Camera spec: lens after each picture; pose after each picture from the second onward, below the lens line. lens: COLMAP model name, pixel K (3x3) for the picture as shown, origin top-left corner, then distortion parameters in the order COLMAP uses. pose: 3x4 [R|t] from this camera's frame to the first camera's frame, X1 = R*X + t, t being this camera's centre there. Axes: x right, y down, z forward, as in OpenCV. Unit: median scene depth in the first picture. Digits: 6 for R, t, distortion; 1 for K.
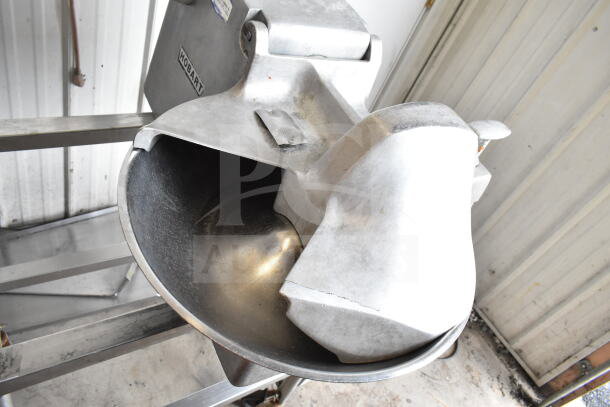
lens RADIAL K [[469.2, 0, 300.7], [0, 469.2, 203.4], [0, 0, 1]] dist [-0.018739, 0.011001]
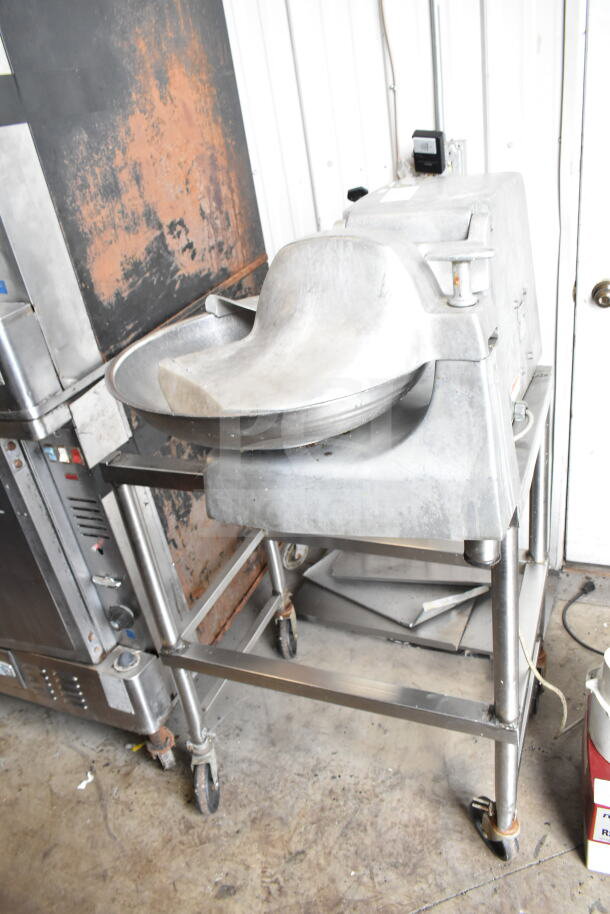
lens RADIAL K [[703.0, 0, 301.6], [0, 703.0, 462.8], [0, 0, 1]] dist [-0.018739, 0.011001]
pose [[0.501689, 0.018589, -0.864848, 1.133230], [-0.324498, 0.930806, -0.168230, 0.395751], [0.801879, 0.365041, 0.473007, 0.308750]]
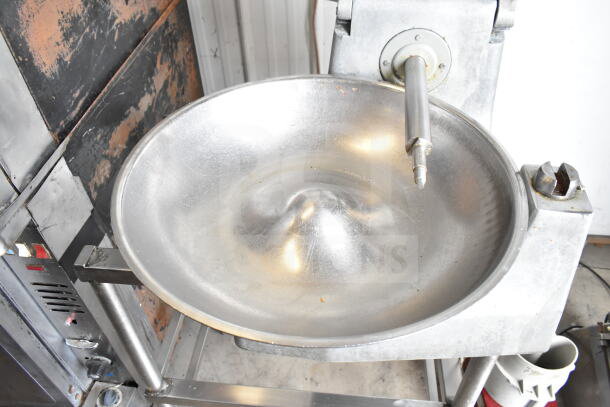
lens RADIAL K [[465.4, 0, 305.0], [0, 465.4, 203.5], [0, 0, 1]] dist [-0.007492, 0.003342]
pose [[0.752257, 0.142450, -0.643286, 0.470284], [-0.220686, 0.974428, -0.042292, 0.088348], [0.620811, 0.173779, 0.764457, 0.234241]]
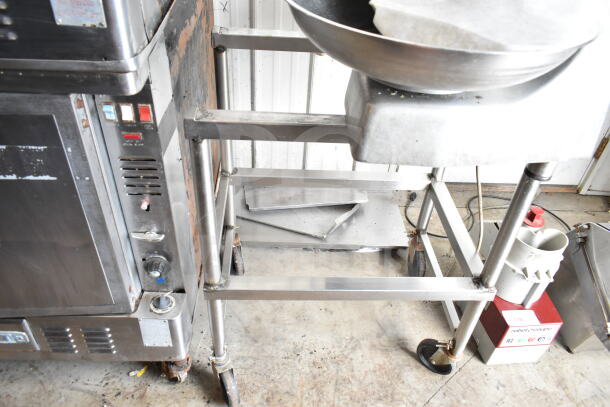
lens RADIAL K [[469.2, 0, 300.7], [0, 469.2, 203.4], [0, 0, 1]] dist [-0.018739, 0.011001]
pose [[0.847430, 0.069223, -0.526374, 0.308450], [-0.167195, 0.975812, -0.140846, 0.570696], [0.503893, 0.207364, 0.838506, -0.025003]]
